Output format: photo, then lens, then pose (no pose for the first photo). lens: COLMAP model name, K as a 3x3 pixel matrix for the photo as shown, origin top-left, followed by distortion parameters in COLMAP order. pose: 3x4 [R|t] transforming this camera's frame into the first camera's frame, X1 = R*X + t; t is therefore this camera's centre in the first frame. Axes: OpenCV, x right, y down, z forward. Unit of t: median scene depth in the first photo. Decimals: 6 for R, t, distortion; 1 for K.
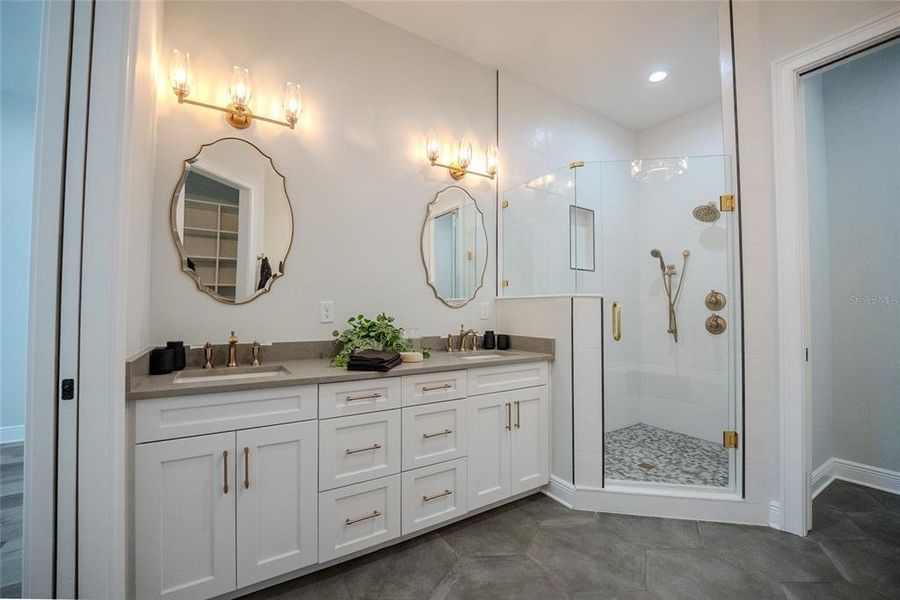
lens RADIAL K [[372.6, 0, 448.3], [0, 372.6, 302.8], [0, 0, 1]] dist [-0.019007, 0.000272]
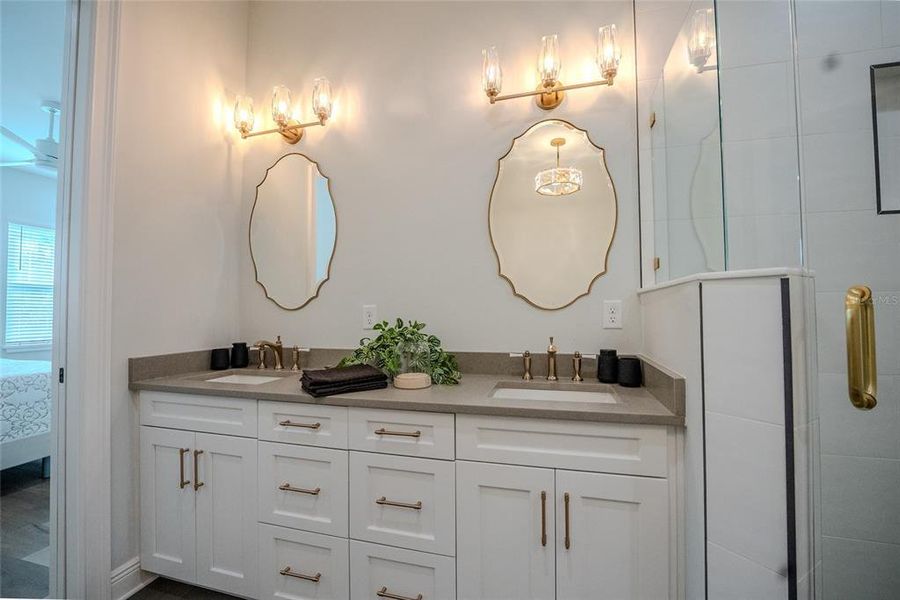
lens RADIAL K [[372.6, 0, 448.3], [0, 372.6, 302.8], [0, 0, 1]] dist [-0.019007, 0.000272]
pose [[0.673877, -0.024495, -0.738437, 0.454123], [0.024399, 0.999643, -0.010893, 0.005033], [0.738440, -0.010677, 0.674234, 0.543208]]
